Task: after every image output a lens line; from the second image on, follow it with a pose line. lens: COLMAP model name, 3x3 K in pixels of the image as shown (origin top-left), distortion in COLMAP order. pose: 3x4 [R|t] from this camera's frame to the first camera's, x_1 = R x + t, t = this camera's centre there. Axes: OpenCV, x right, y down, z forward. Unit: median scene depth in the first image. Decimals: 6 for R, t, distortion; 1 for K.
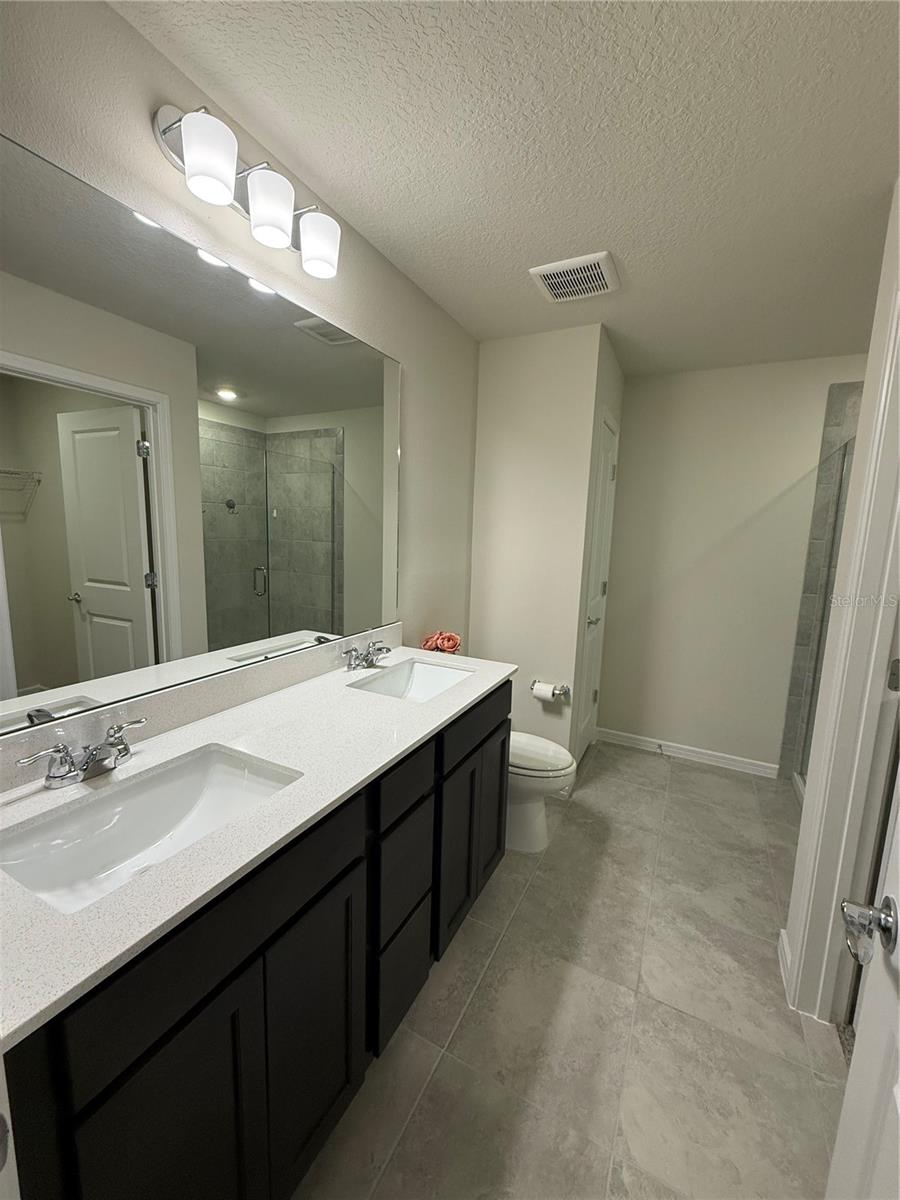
lens RADIAL K [[477.7, 0, 450.0], [0, 477.7, 600.0], [0, 0, 1]] dist [-0.000230, -0.000298]
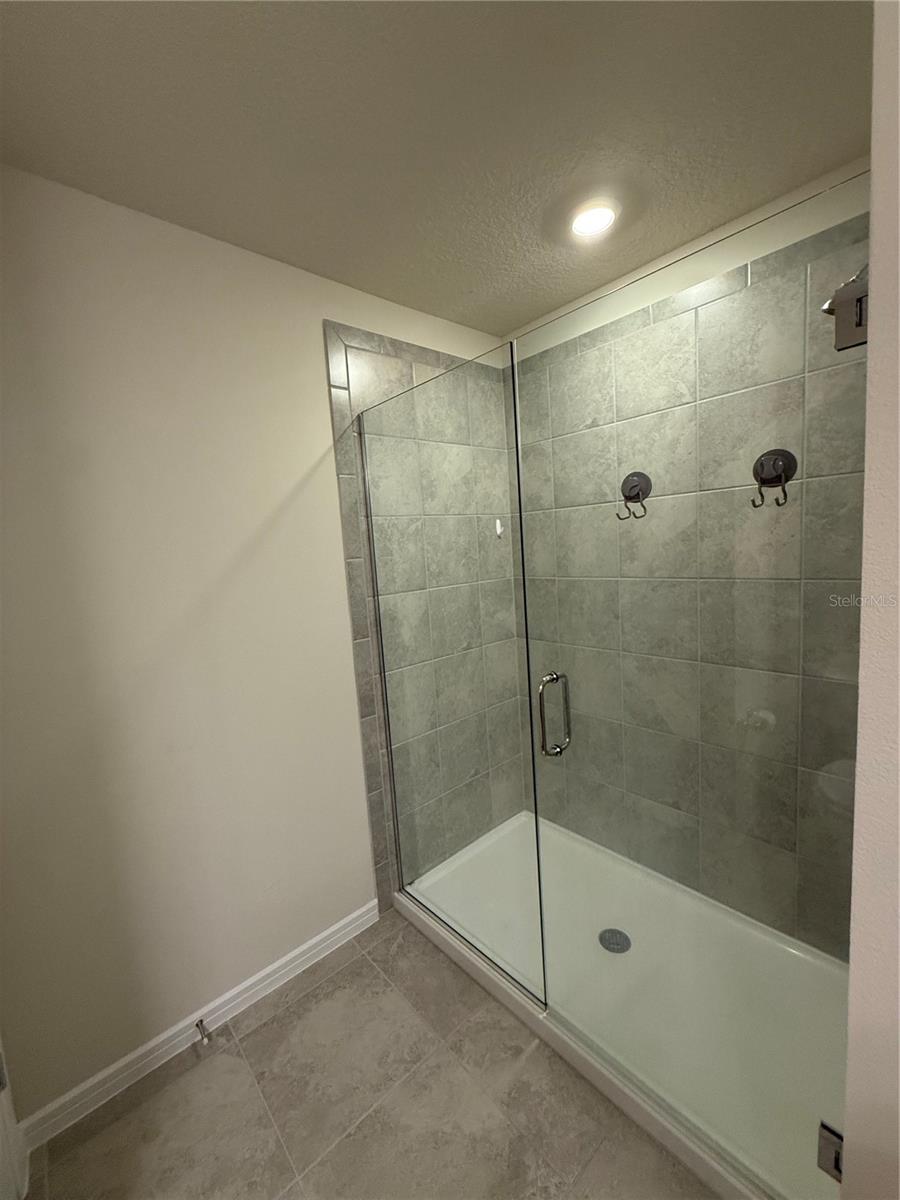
lens RADIAL K [[477.7, 0, 450.0], [0, 477.7, 600.0], [0, 0, 1]] dist [-0.000230, -0.000298]
pose [[0.351086, -0.155993, 0.923258, 0.186005], [0.215957, 0.972931, 0.082264, -0.091519], [-0.911099, 0.170502, 0.375270, 0.614143]]
